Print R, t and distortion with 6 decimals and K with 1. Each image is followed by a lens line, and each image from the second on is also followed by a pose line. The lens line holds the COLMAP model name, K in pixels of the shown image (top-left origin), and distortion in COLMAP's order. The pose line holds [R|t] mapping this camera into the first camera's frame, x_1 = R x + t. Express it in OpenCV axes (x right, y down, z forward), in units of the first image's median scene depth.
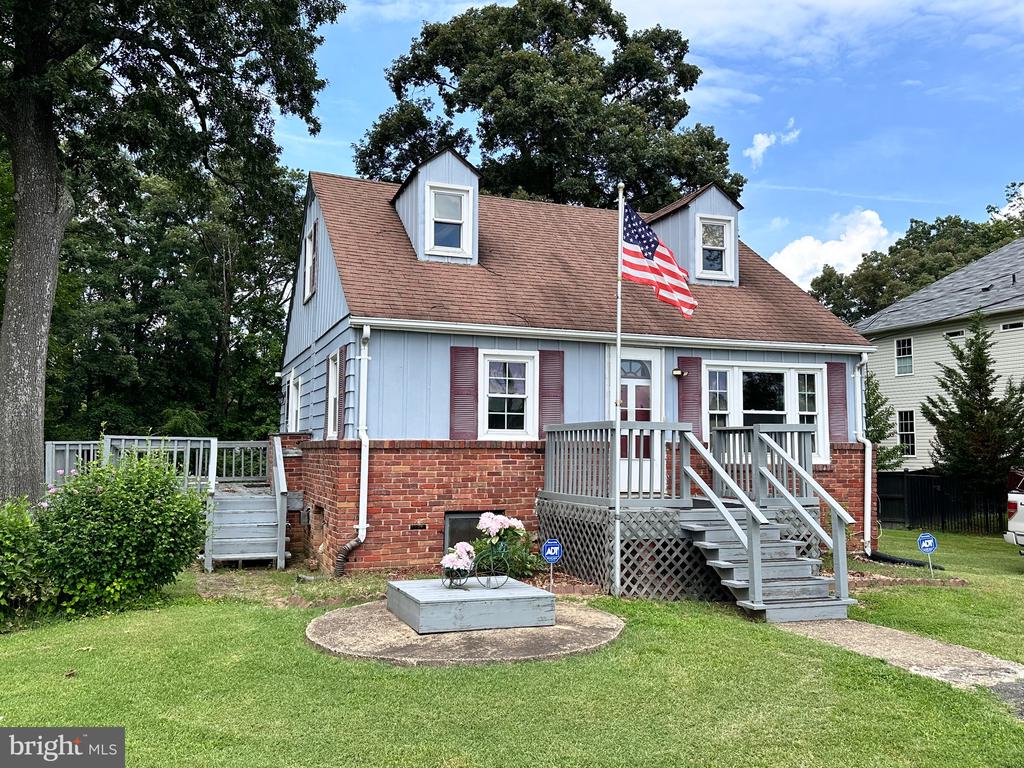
lens RADIAL K [[857.0, 0, 512.0], [0, 857.0, 384.0], [0, 0, 1]] dist [0.126224, -0.195770]
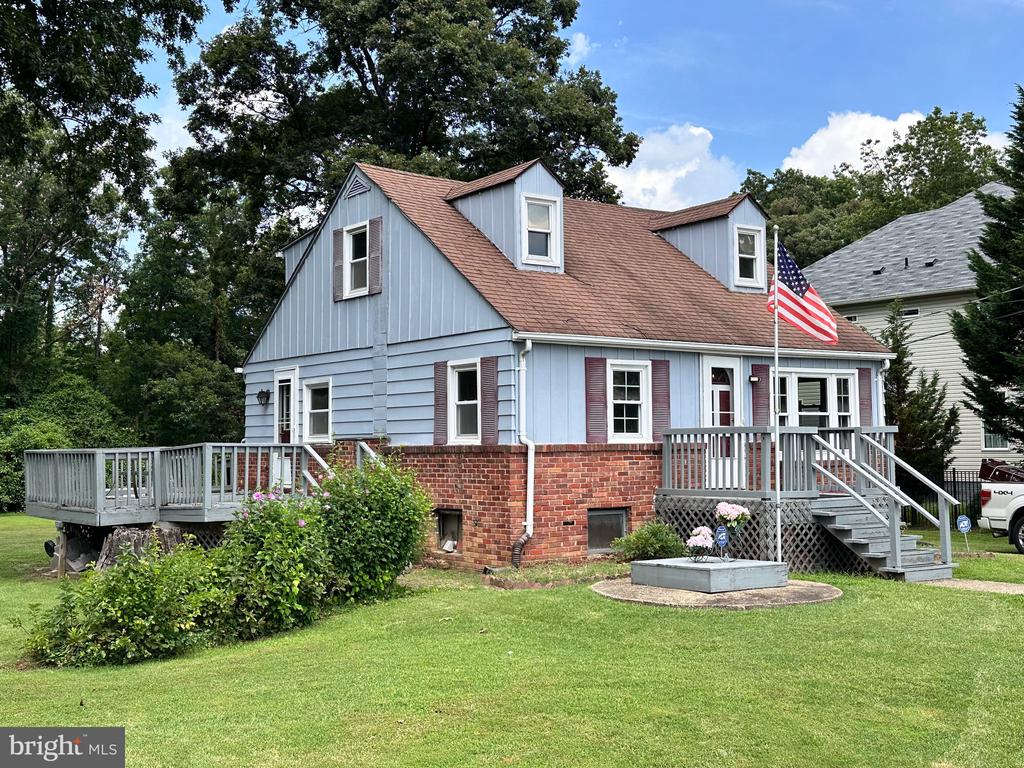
lens RADIAL K [[1180.6, 0, 512.0], [0, 1180.6, 384.0], [0, 0, 1]] dist [0.187774, -0.415810]
pose [[0.962485, -0.001676, 0.271331, -0.556649], [-0.004318, 0.999760, 0.021492, -0.041176], [-0.271301, -0.021858, 0.962246, -0.407751]]
